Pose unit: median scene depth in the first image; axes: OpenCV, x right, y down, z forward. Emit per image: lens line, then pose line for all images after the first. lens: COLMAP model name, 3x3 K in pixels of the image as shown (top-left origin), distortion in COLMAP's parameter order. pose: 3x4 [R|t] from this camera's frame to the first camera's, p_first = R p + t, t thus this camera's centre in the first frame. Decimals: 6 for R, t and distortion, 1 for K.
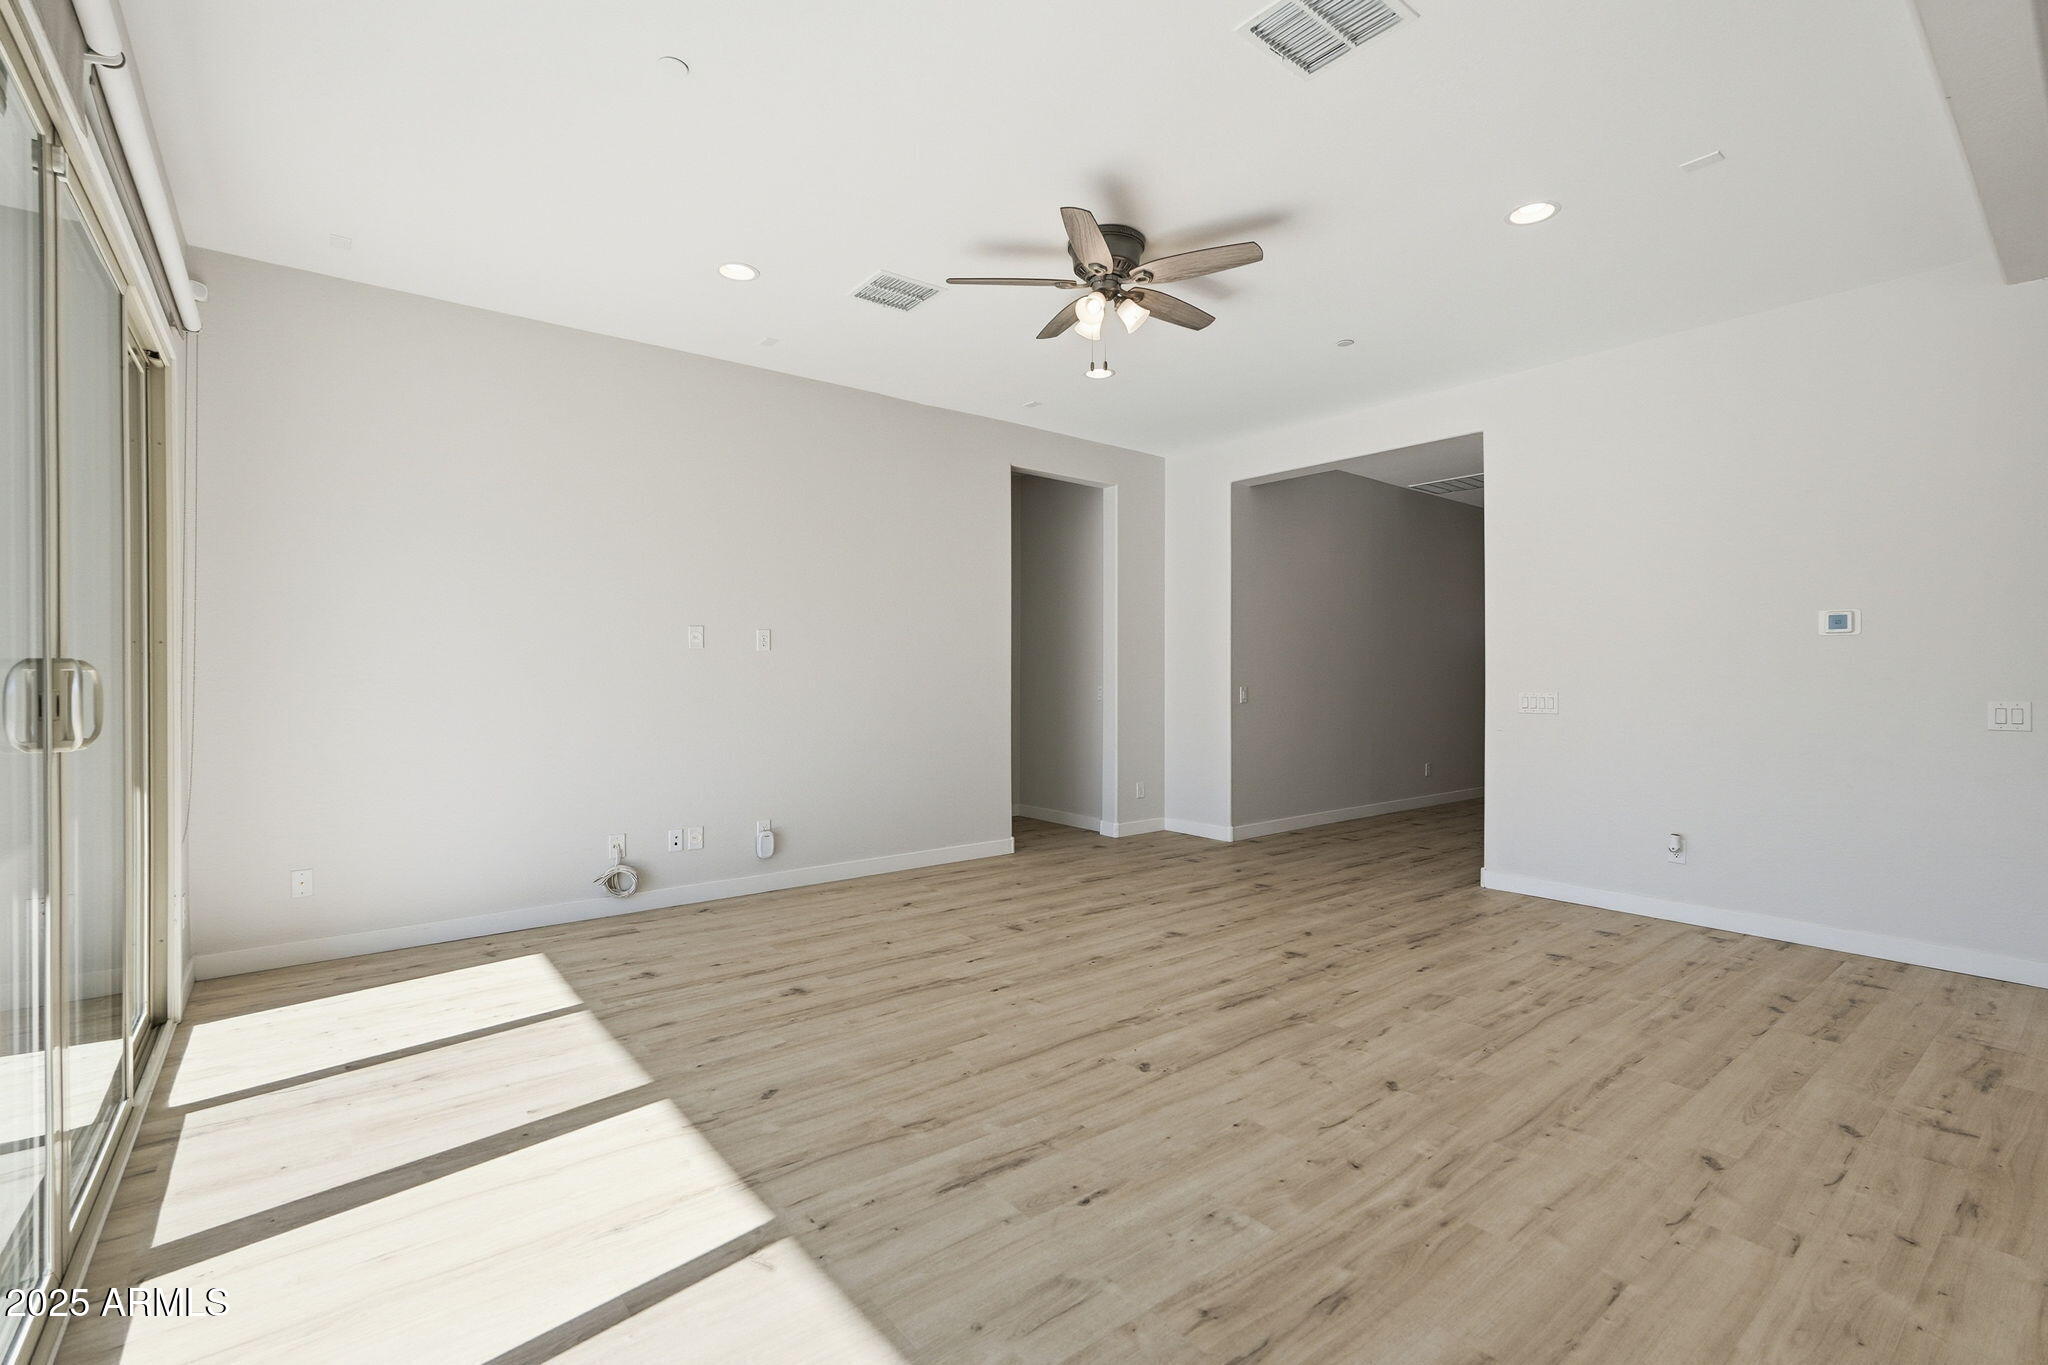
lens RADIAL K [[905.2, 0, 1024.0], [0, 905.2, 695.8], [0, 0, 1]] dist [-0.015443, 0.008830]
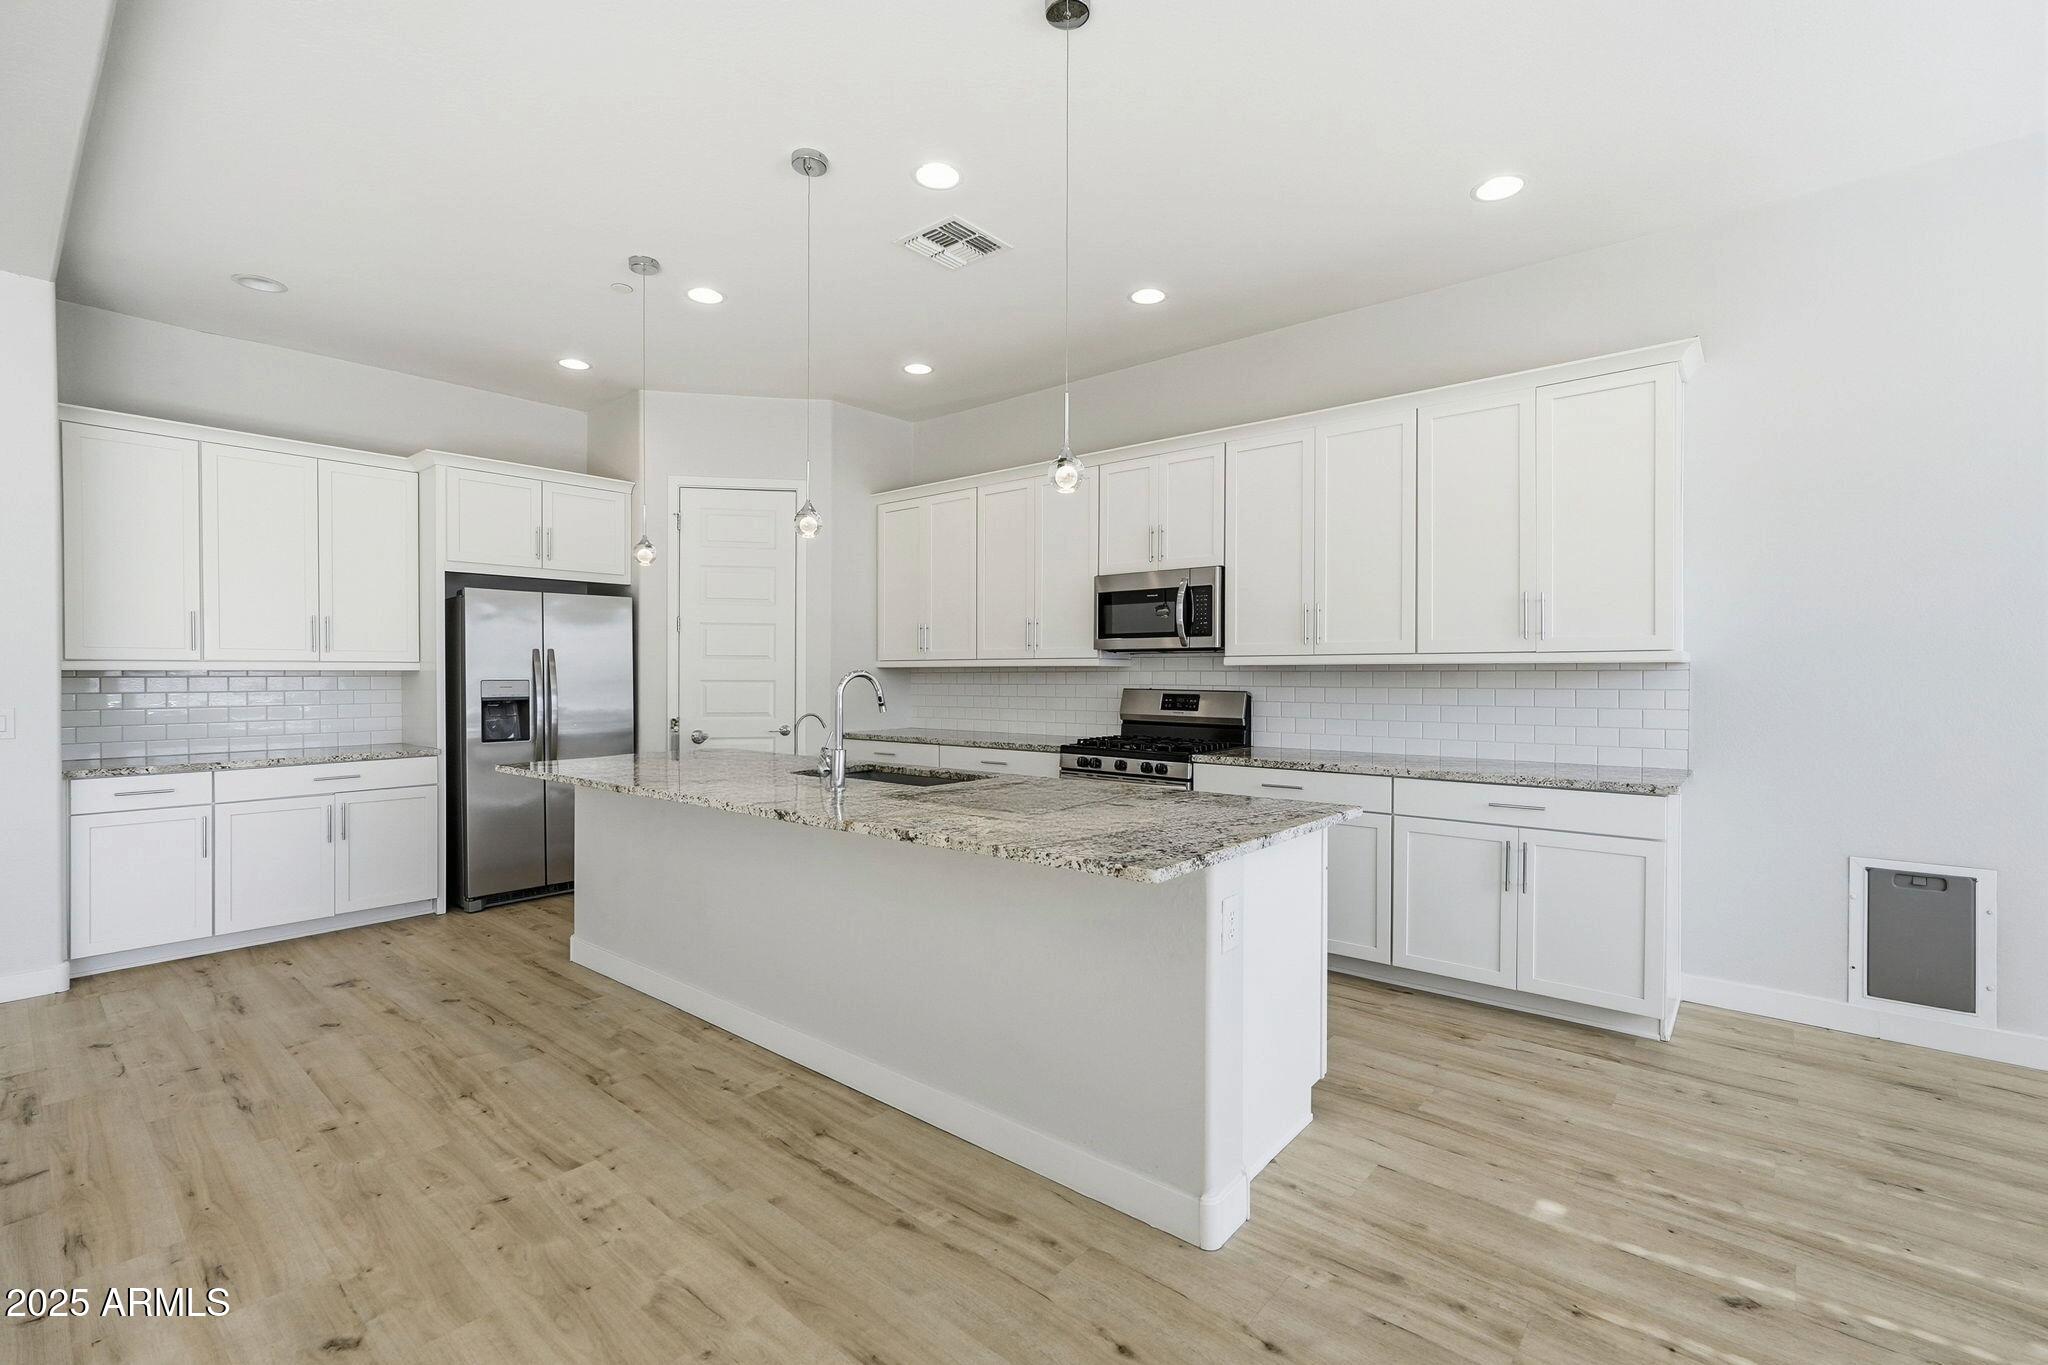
lens RADIAL K [[905.2, 0, 1024.0], [0, 905.2, 695.8], [0, 0, 1]] dist [-0.015443, 0.008830]
pose [[-0.187288, -0.020683, 0.982087, -0.032660], [0.024275, 0.999376, 0.025676, -0.005361], [-0.982005, 0.028649, -0.186669, 0.088403]]
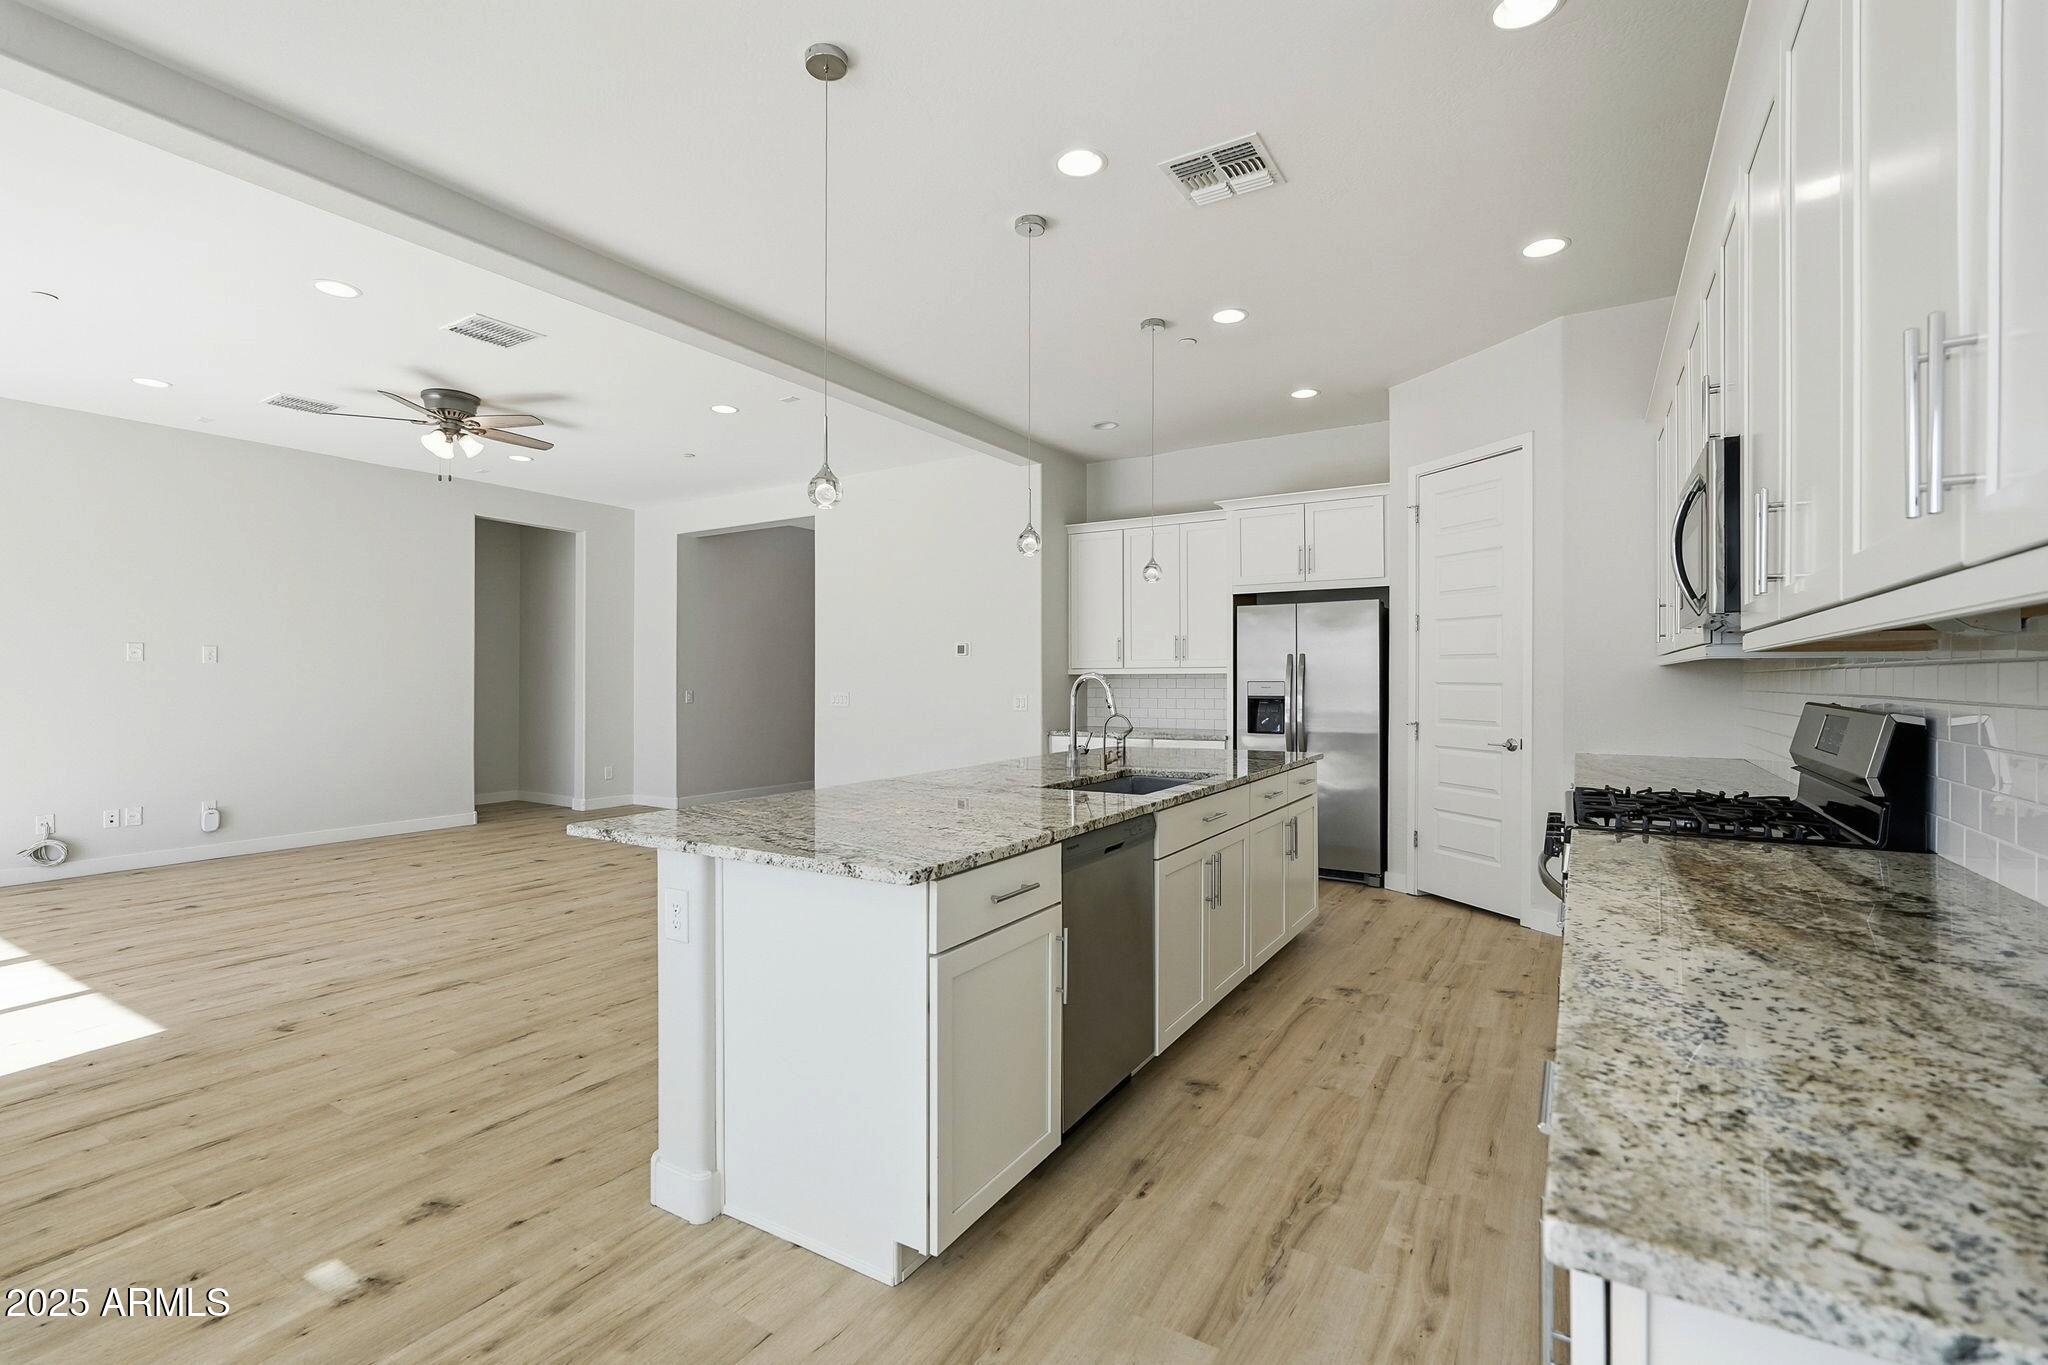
lens RADIAL K [[905.2, 0, 1024.0], [0, 905.2, 695.8], [0, 0, 1]] dist [-0.015443, 0.008830]
pose [[0.943868, -0.007289, 0.330242, 0.397229], [0.009275, 0.999947, -0.004436, 0.010886], [-0.330192, 0.007250, 0.943886, -0.585352]]
